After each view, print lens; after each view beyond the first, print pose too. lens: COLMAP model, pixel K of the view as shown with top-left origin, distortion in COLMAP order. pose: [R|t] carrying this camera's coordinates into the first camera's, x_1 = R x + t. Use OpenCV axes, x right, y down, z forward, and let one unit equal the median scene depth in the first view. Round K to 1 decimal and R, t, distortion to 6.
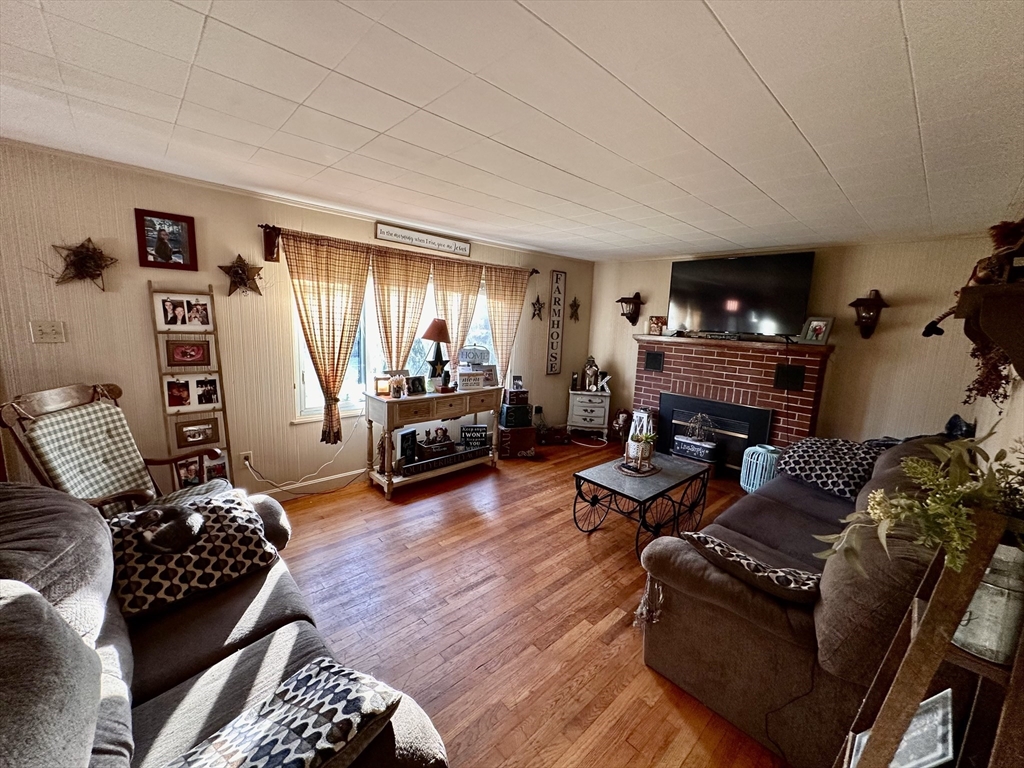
lens RADIAL K [[407.5, 0, 512.0], [0, 407.5, 384.0], [0, 0, 1]] dist [-0.000864, 0.000221]
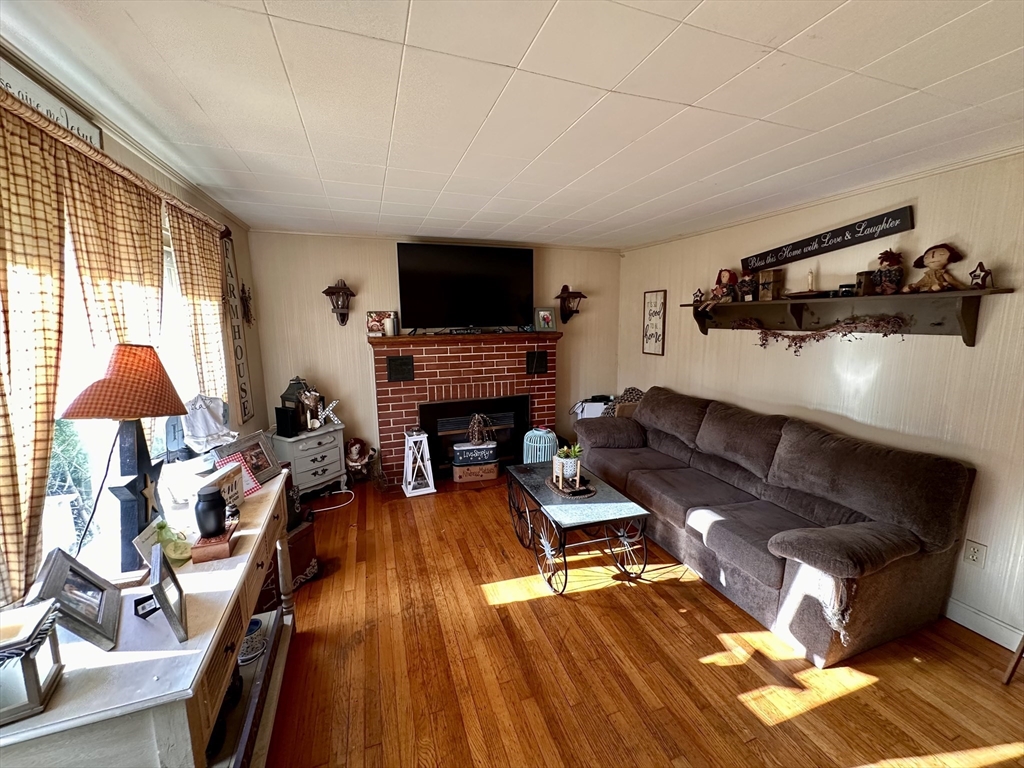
lens RADIAL K [[411.9, 0, 512.0], [0, 411.9, 384.0], [0, 0, 1]] dist [-0.002551, 0.000569]
pose [[0.382059, -0.200681, 0.902086, -0.318412], [0.169998, 0.974741, 0.144845, -0.113846], [-0.908368, 0.098014, 0.406524, 0.517297]]
